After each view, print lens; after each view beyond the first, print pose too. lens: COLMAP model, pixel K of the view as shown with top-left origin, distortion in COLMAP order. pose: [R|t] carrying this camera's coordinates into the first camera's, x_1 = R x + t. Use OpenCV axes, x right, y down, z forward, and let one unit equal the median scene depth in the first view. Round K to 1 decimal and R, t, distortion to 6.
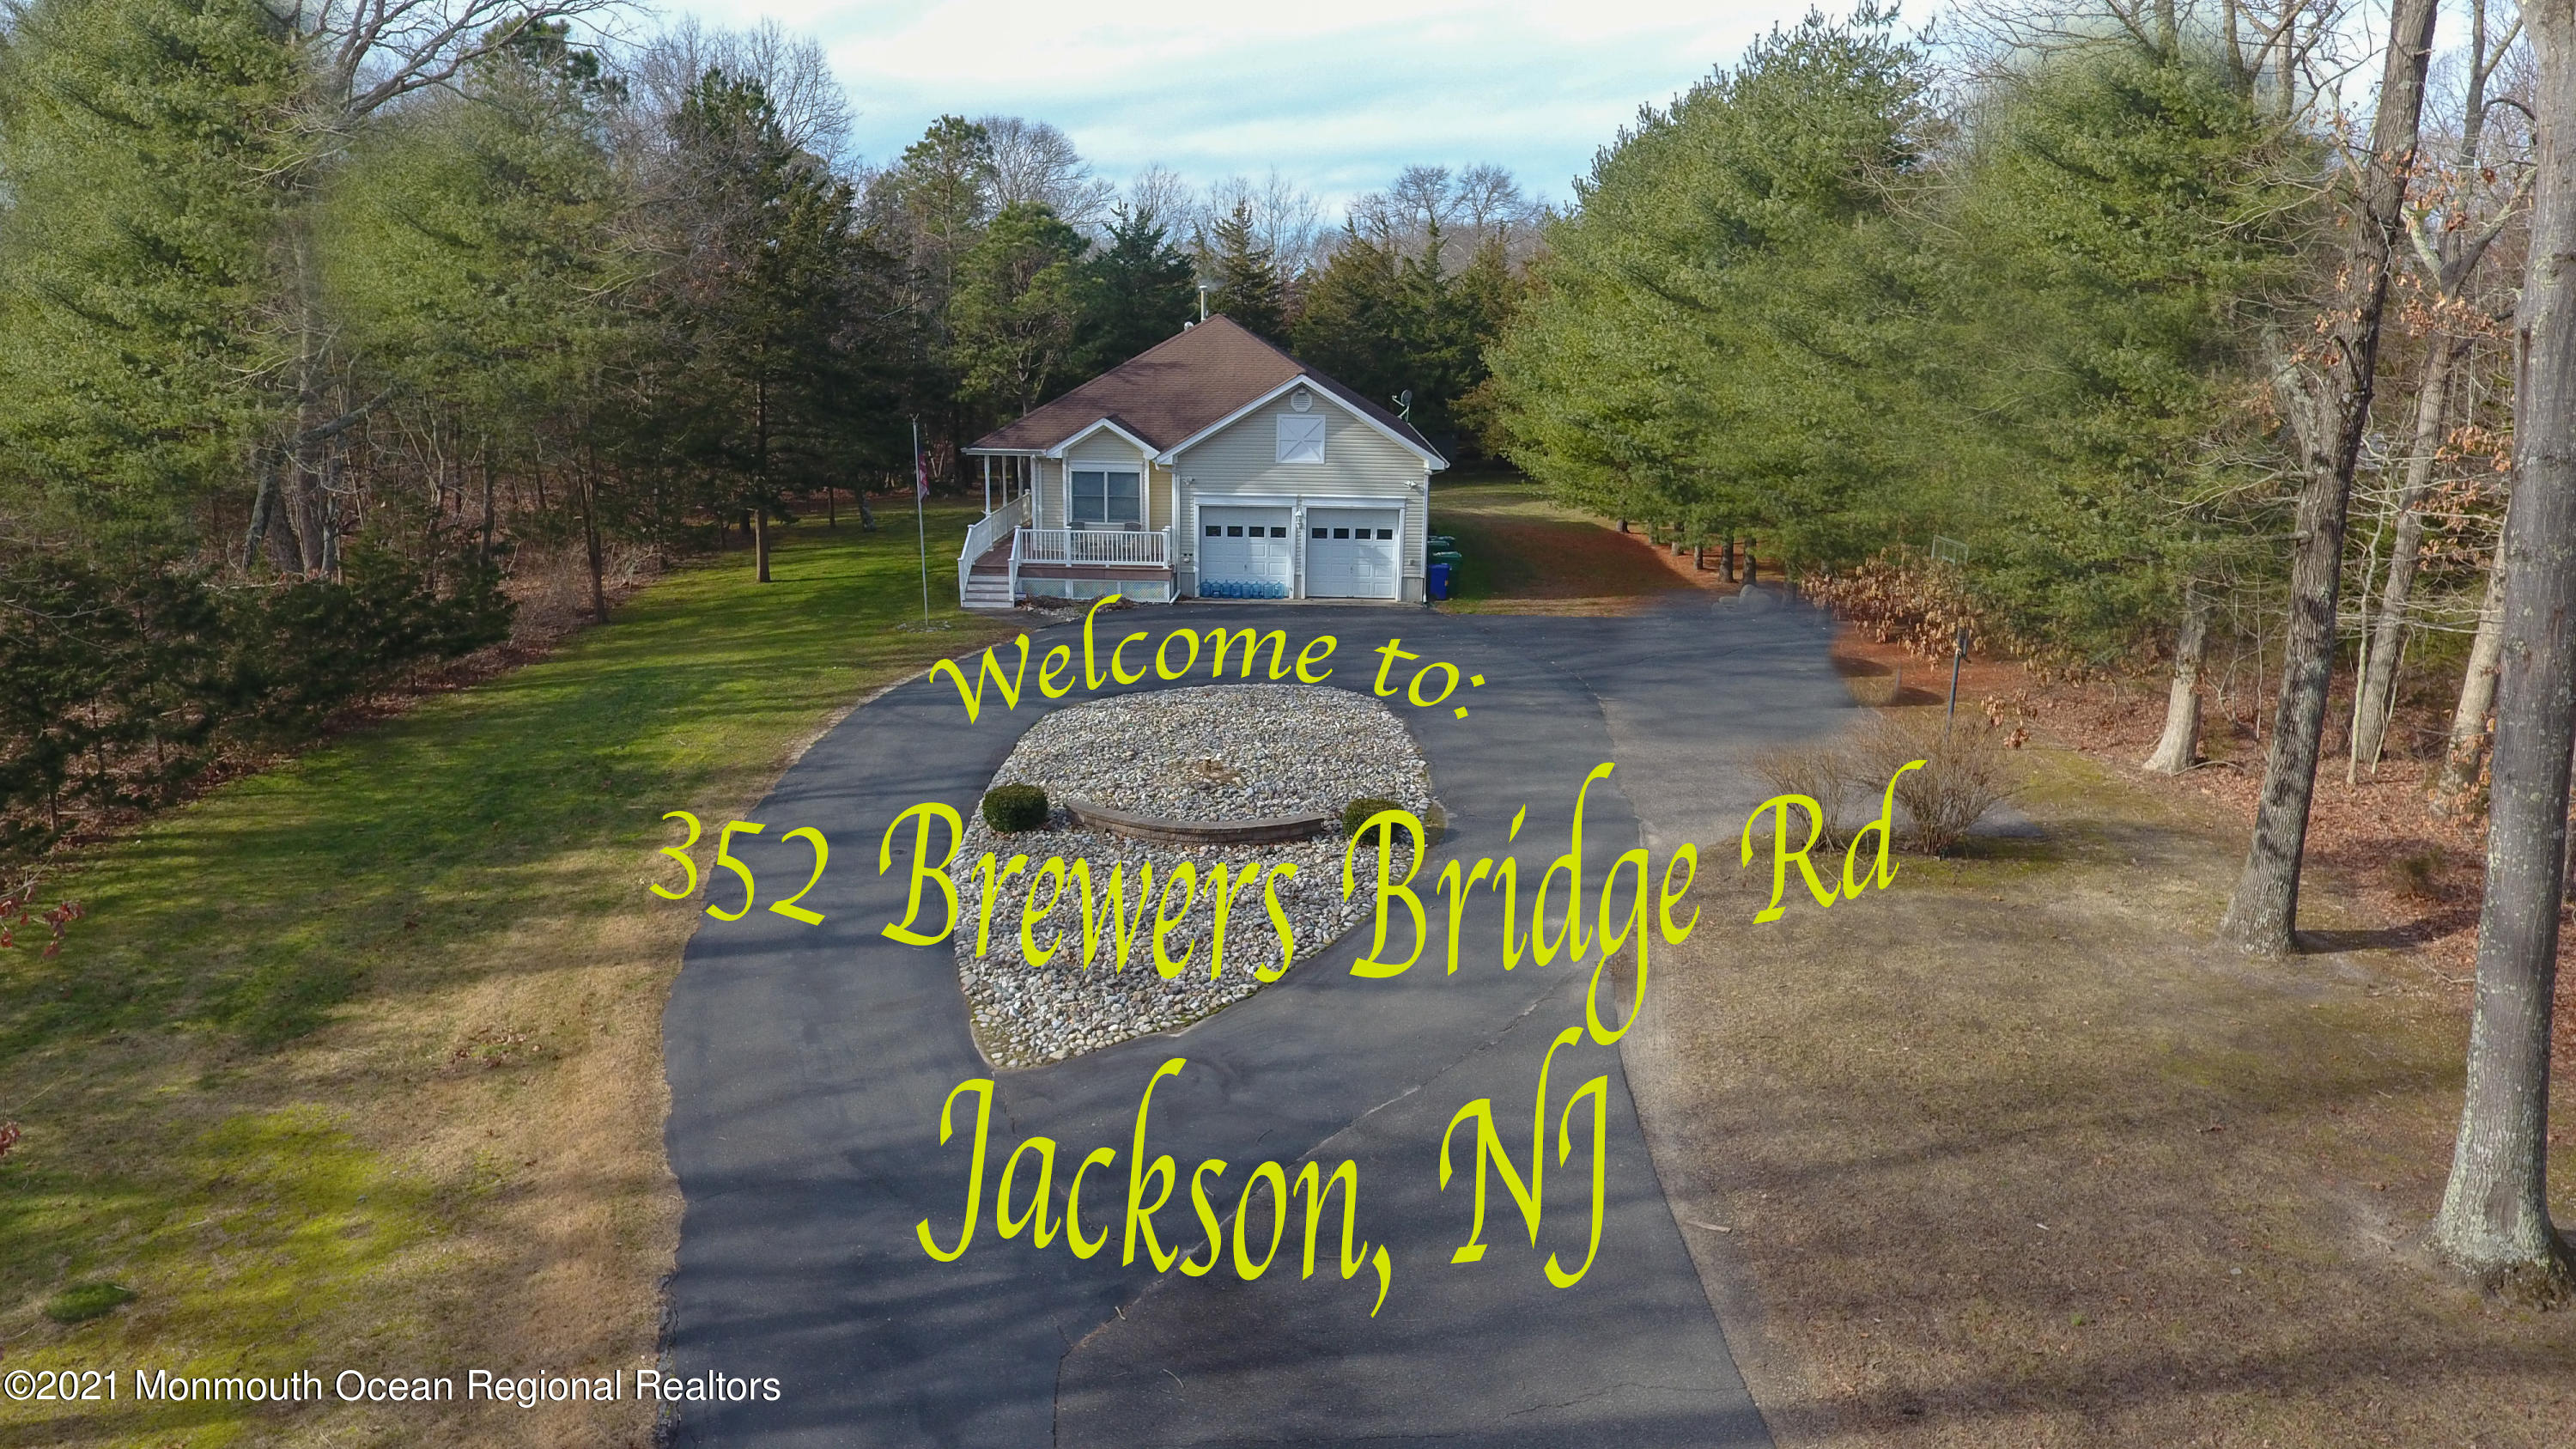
lens RADIAL K [[1528.0, 0, 1299.8], [0, 1528.0, 706.4], [0, 0, 1]] dist [-0.000873, 0.002664]
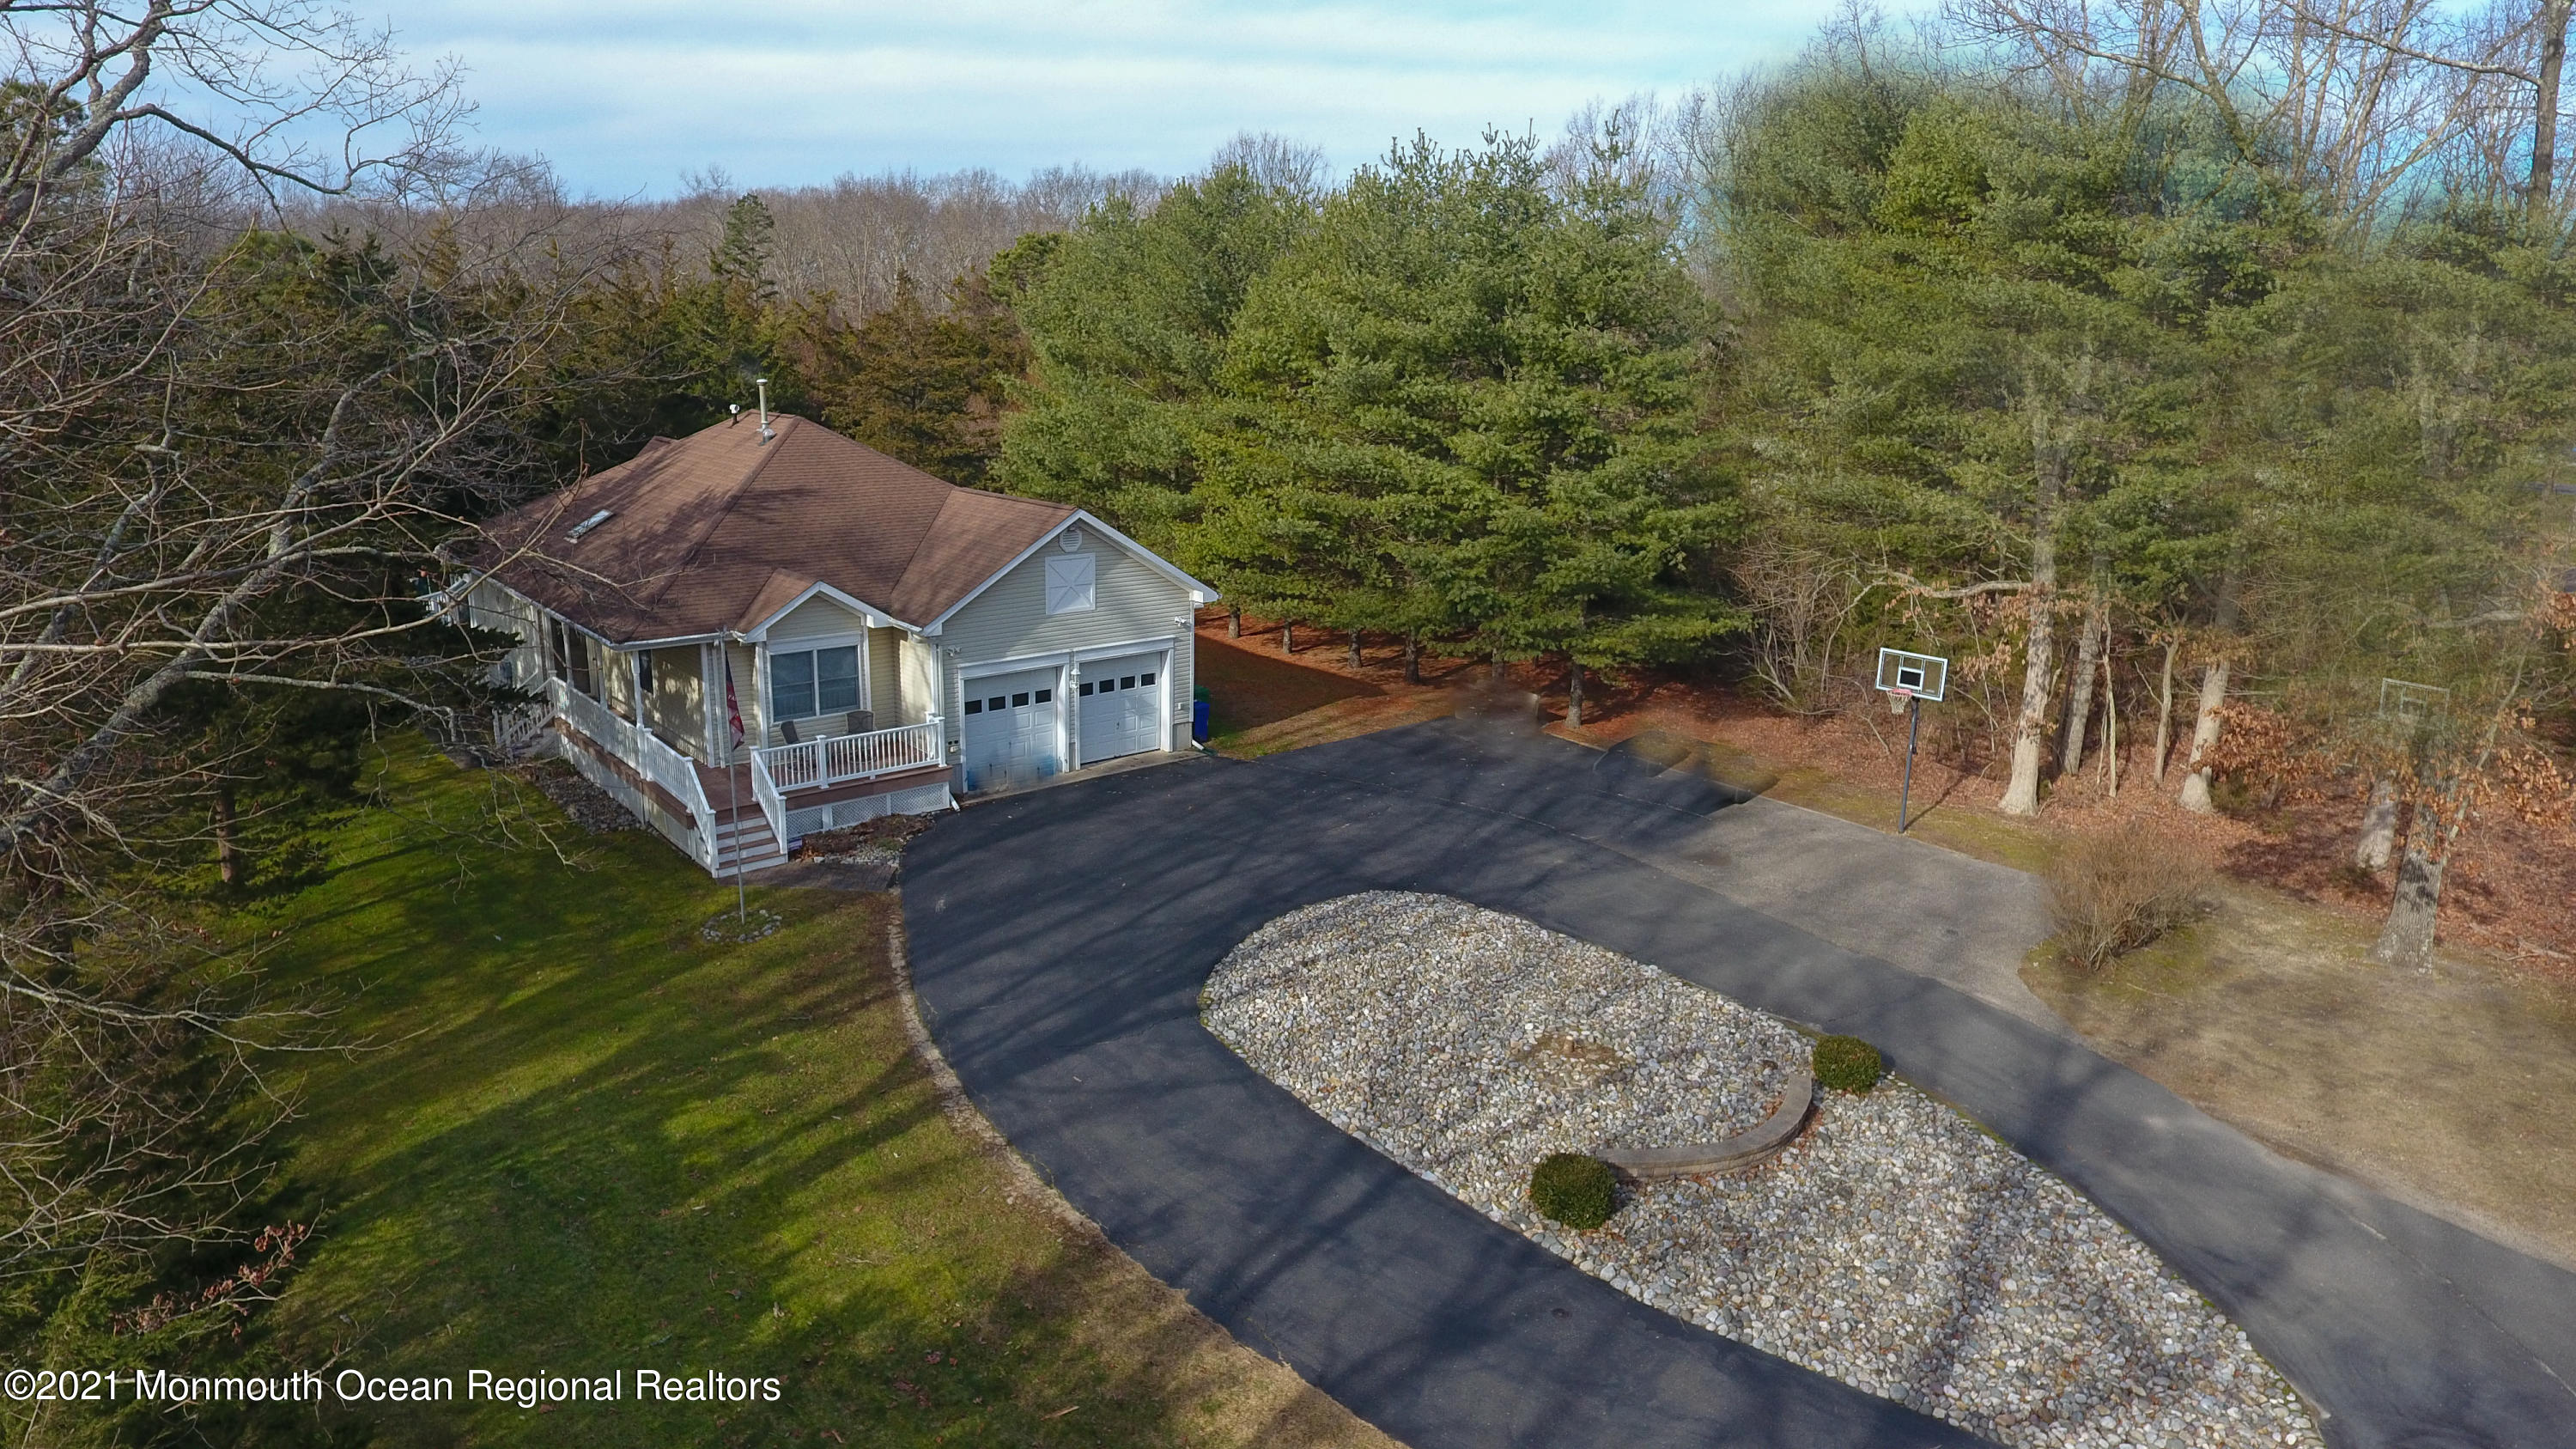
lens RADIAL K [[1528.0, 0, 1278.1], [0, 1528.0, 725.6], [0, 0, 1]] dist [-0.000873, 0.002664]
pose [[0.751974, -0.169167, 0.637117, -0.437707], [0.151771, 0.984975, 0.082399, -0.143577], [-0.641483, 0.034734, 0.766350, 0.279274]]
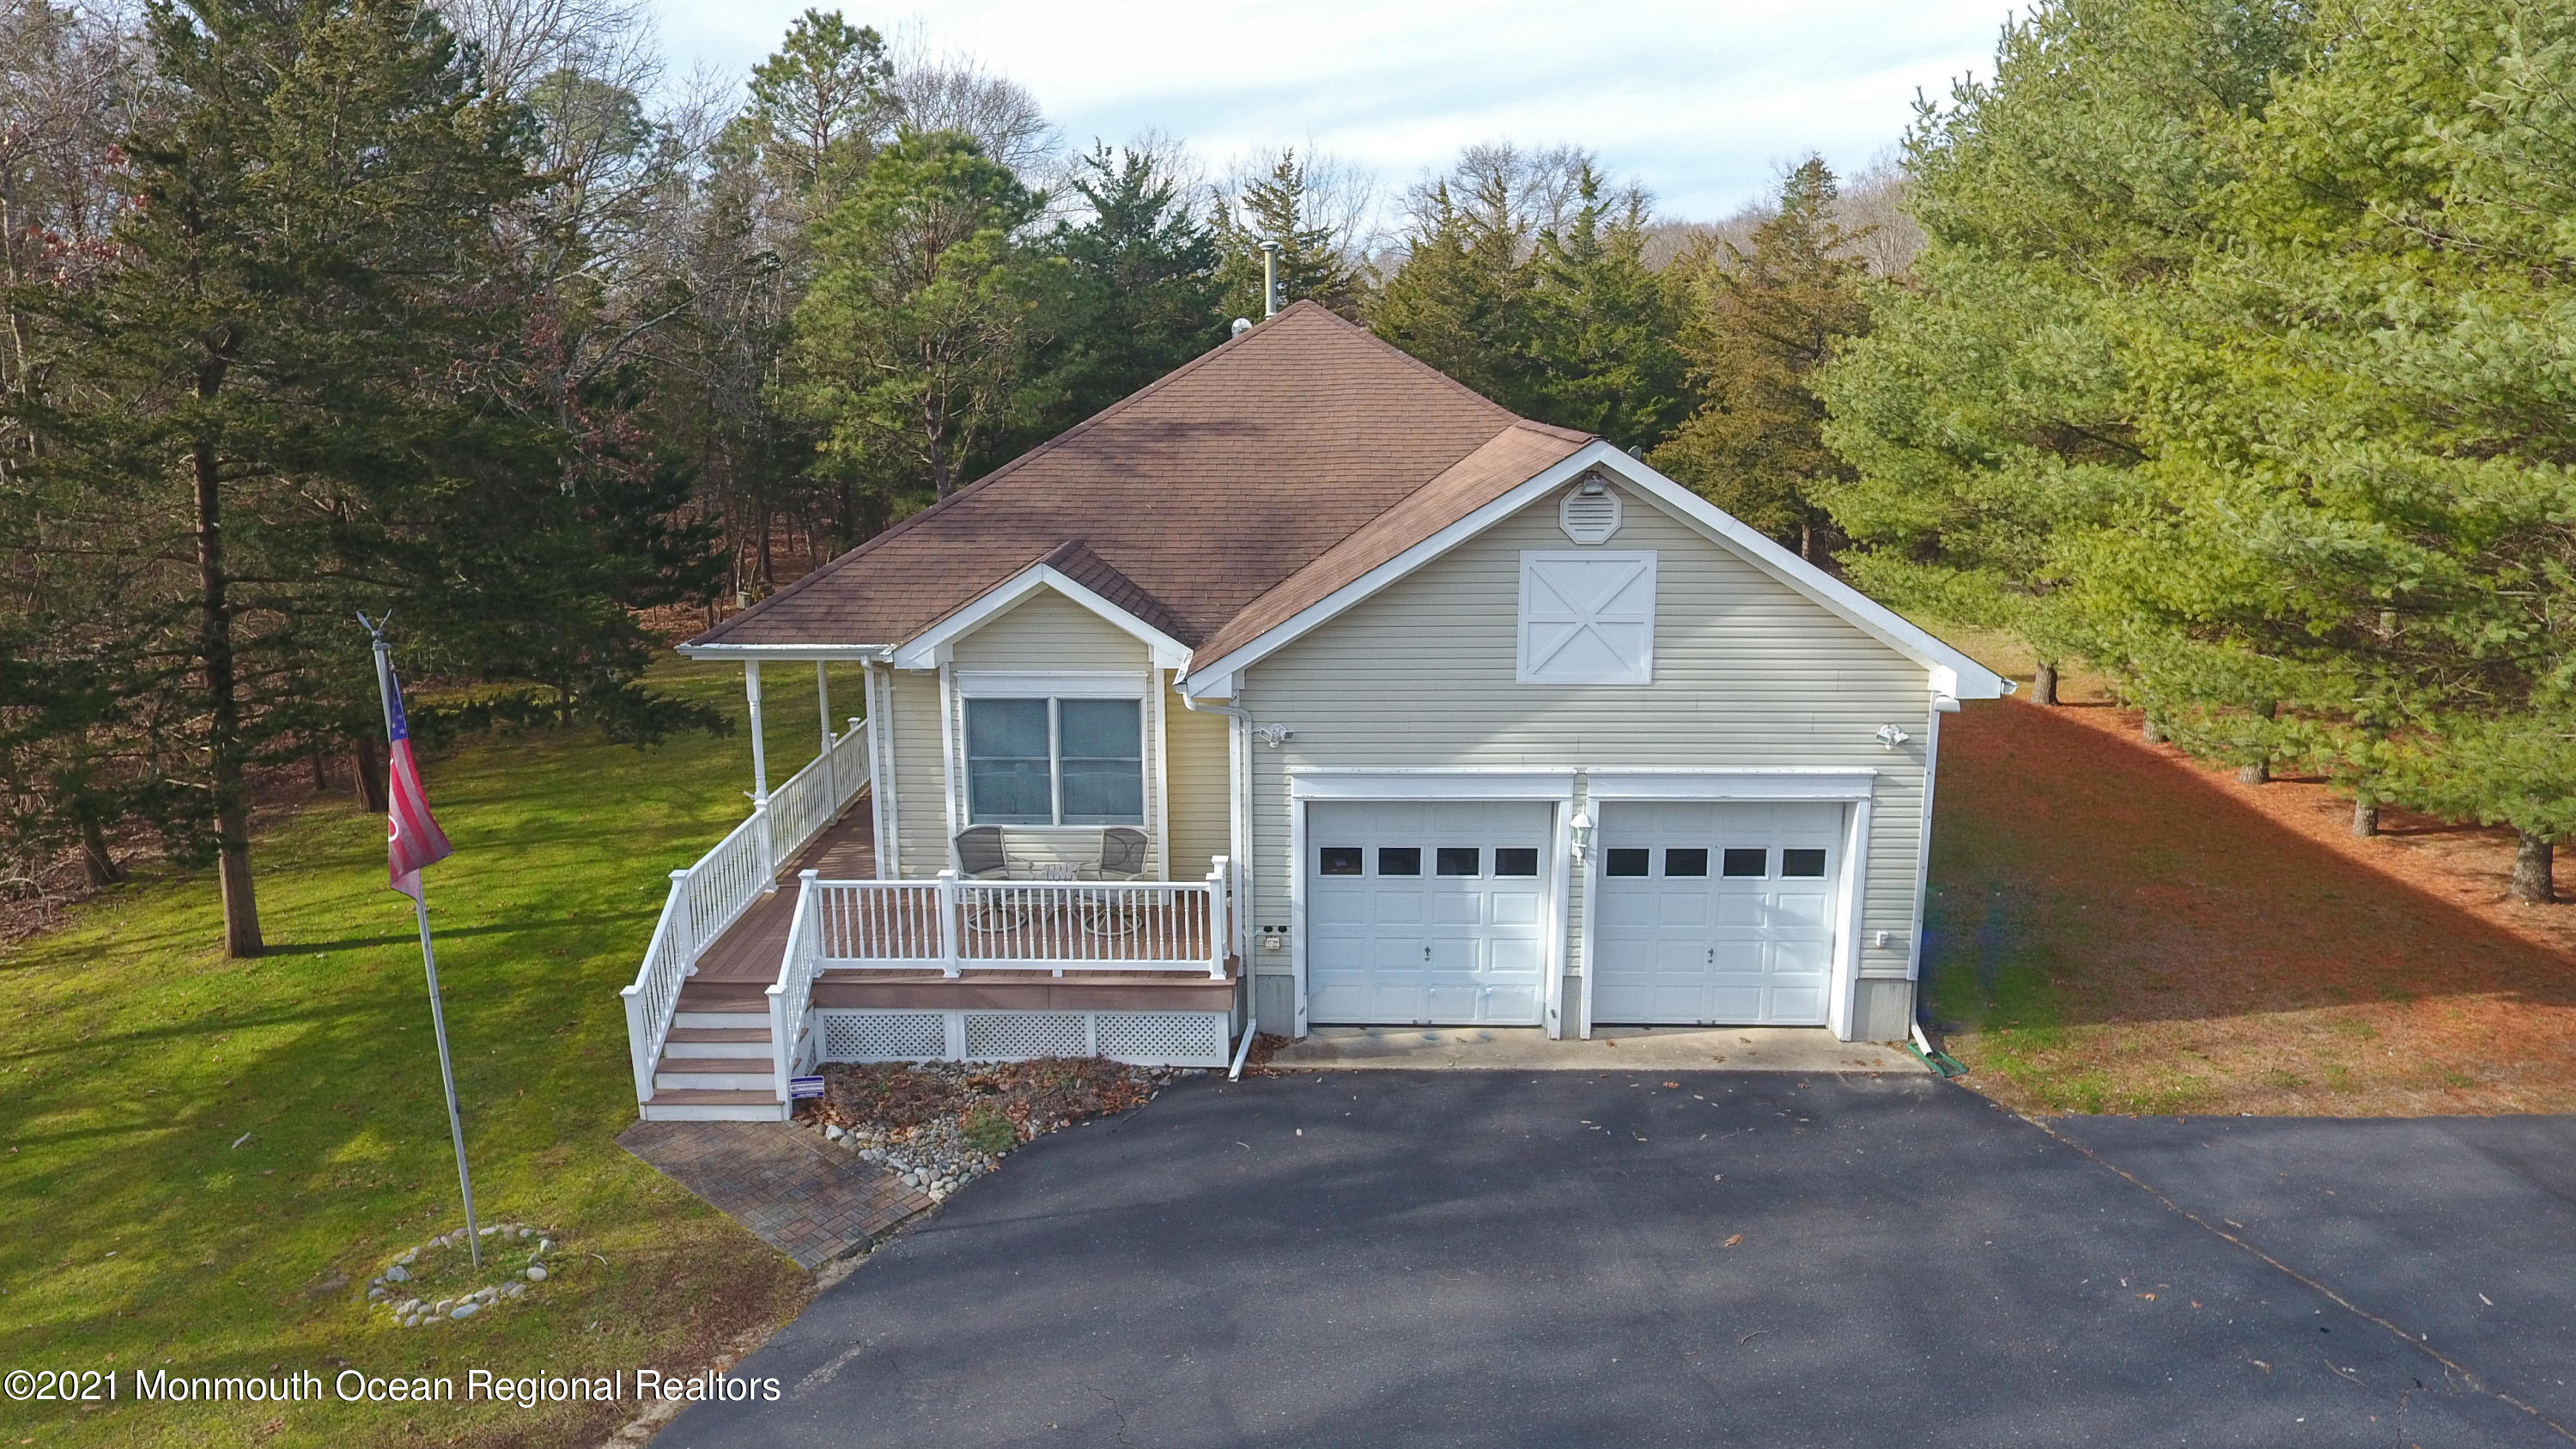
lens RADIAL K [[1528.0, 0, 1283.6], [0, 1528.0, 702.6], [0, 0, 1]] dist [-0.000873, 0.002664]
pose [[0.999758, -0.019410, -0.010318, -0.064535], [0.019180, 0.999575, -0.021952, -0.142068], [0.010740, 0.021748, 0.999706, 0.612704]]
